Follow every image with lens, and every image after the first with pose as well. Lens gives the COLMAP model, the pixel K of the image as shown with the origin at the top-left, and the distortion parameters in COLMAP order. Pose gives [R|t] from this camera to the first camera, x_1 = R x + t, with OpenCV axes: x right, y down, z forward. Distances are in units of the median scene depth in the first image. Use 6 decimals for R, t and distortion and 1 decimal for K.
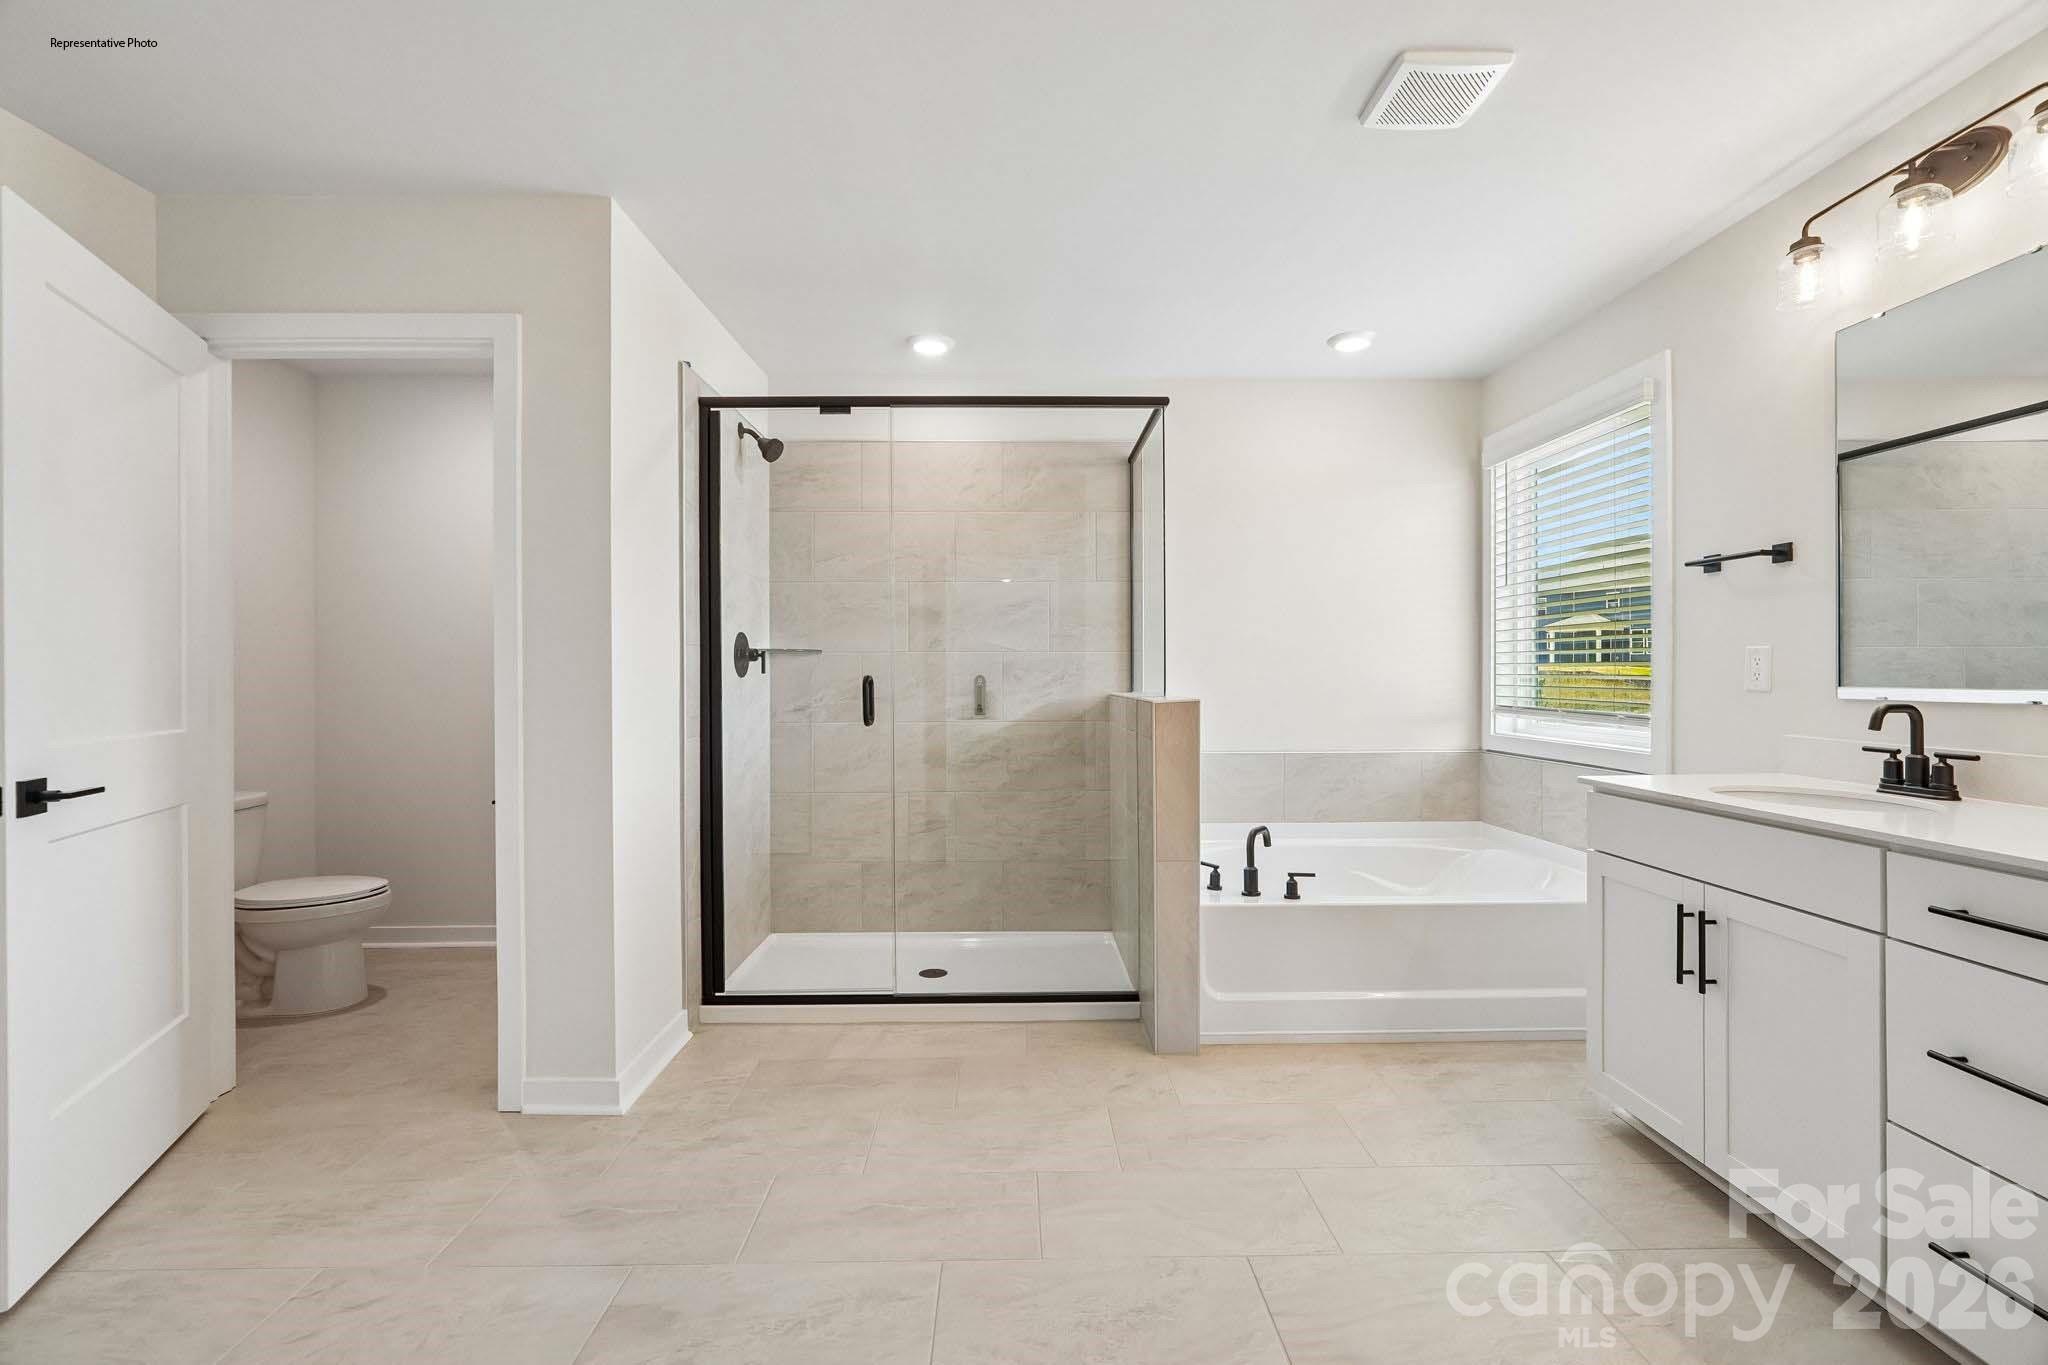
lens RADIAL K [[861.7, 0, 1027.1], [0, 861.7, 681.1], [0, 0, 1]] dist [-0.016104, 0.006525]
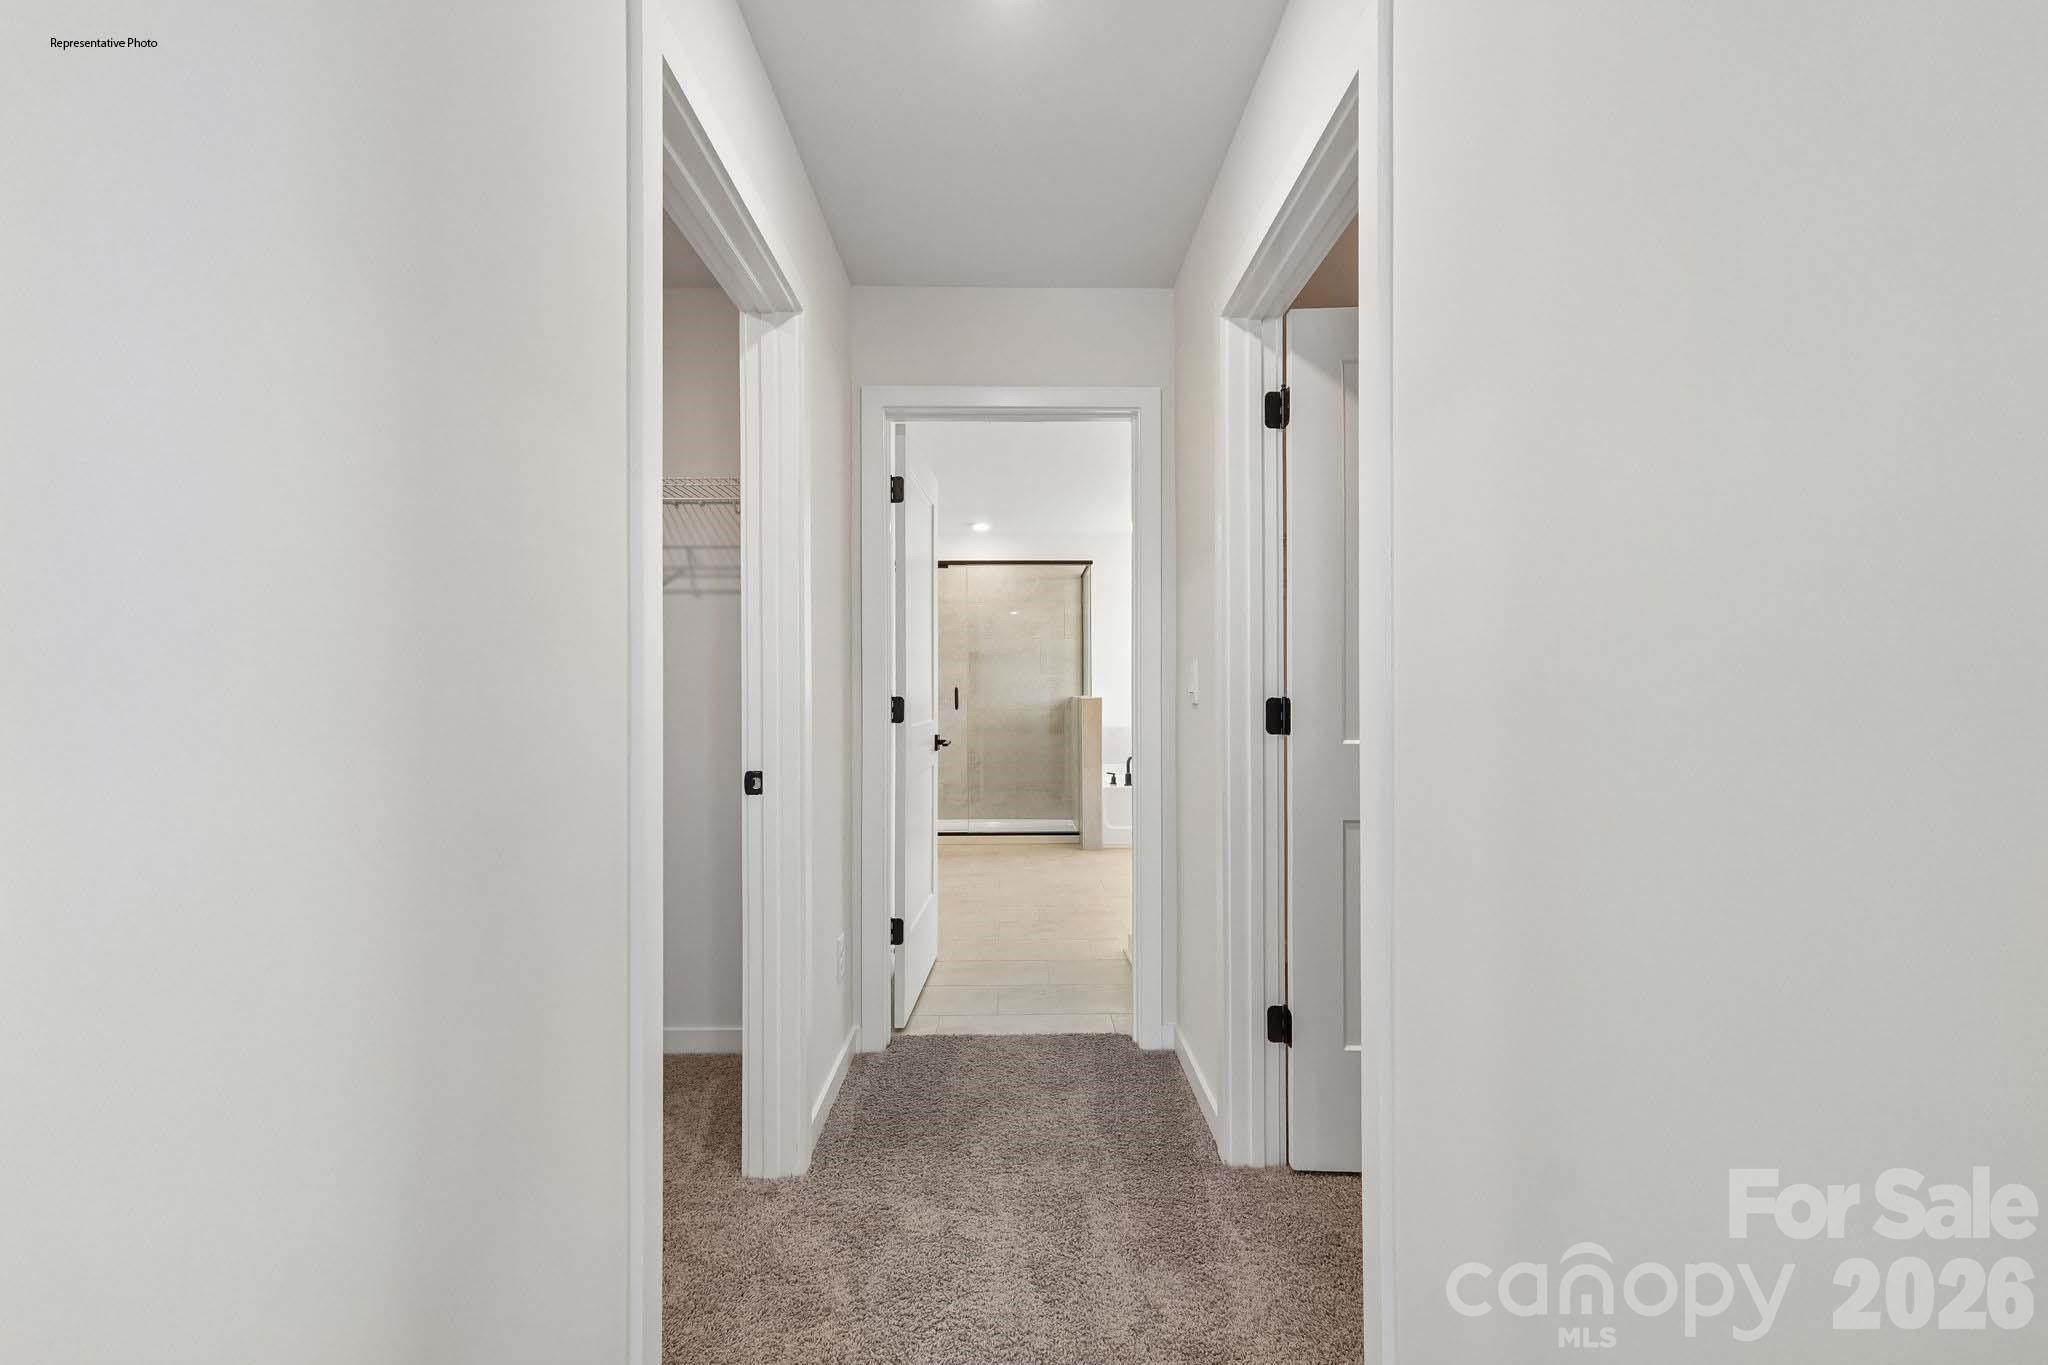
lens RADIAL K [[861.7, 0, 1027.1], [0, 861.7, 681.1], [0, 0, 1]] dist [-0.016104, 0.006525]
pose [[0.999934, -0.001886, -0.011327, 0.022476], [0.001780, 0.999954, -0.009377, -0.002264], [0.011344, 0.009356, 0.999892, -1.231630]]
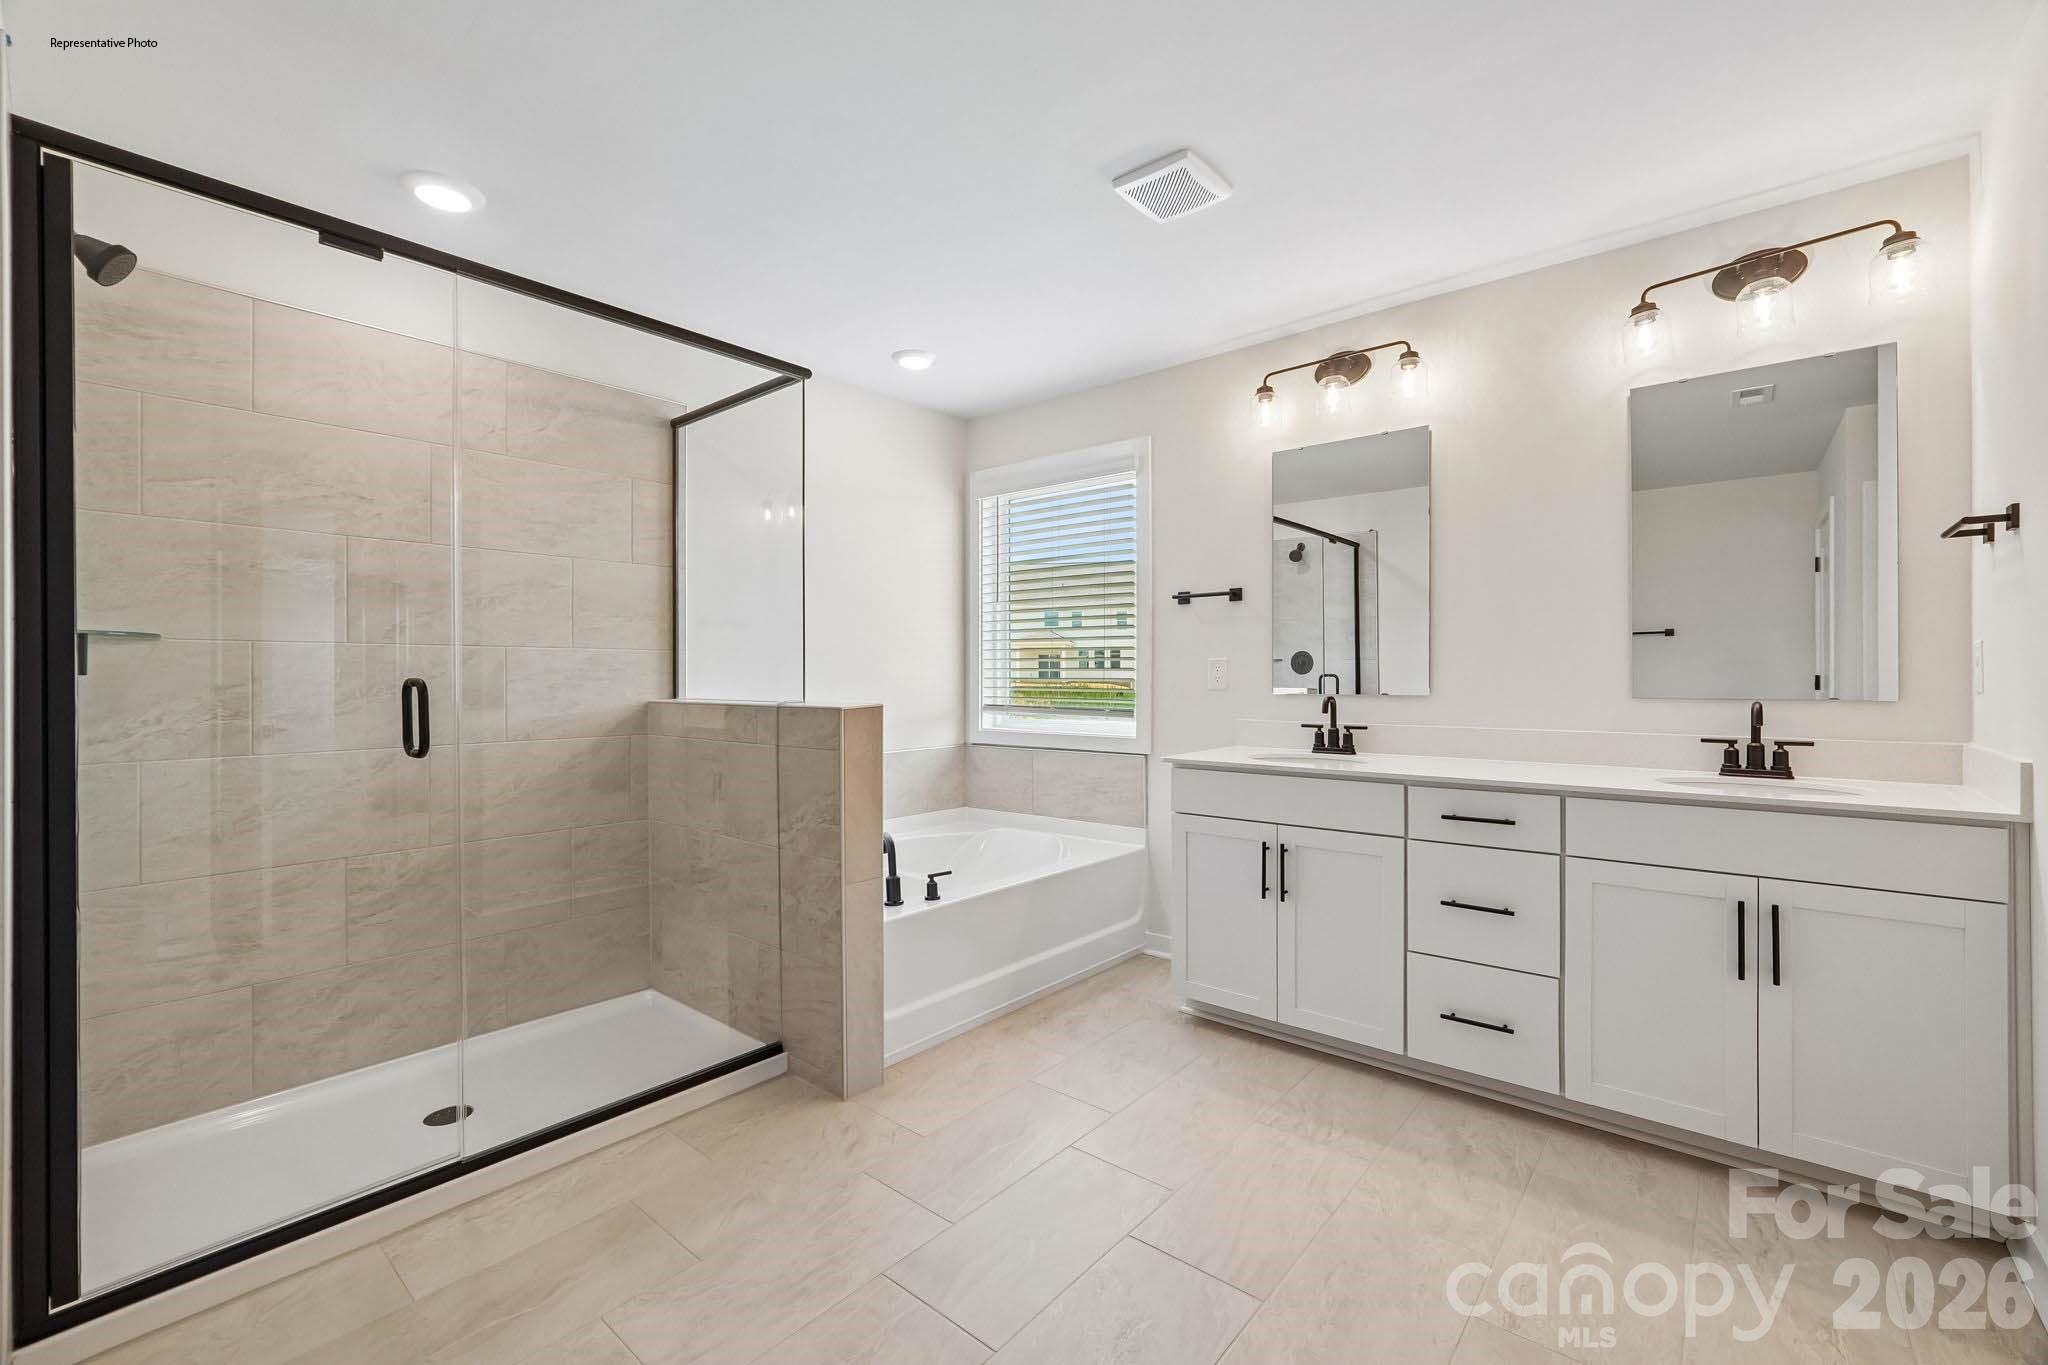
lens RADIAL K [[861.7, 0, 1027.1], [0, 861.7, 681.1], [0, 0, 1]] dist [-0.016104, 0.006525]
pose [[0.659696, -0.001790, 0.751531, -0.372766], [0.005718, 0.999980, -0.002638, -0.000424], [-0.751511, 0.006037, 0.659693, 0.243943]]
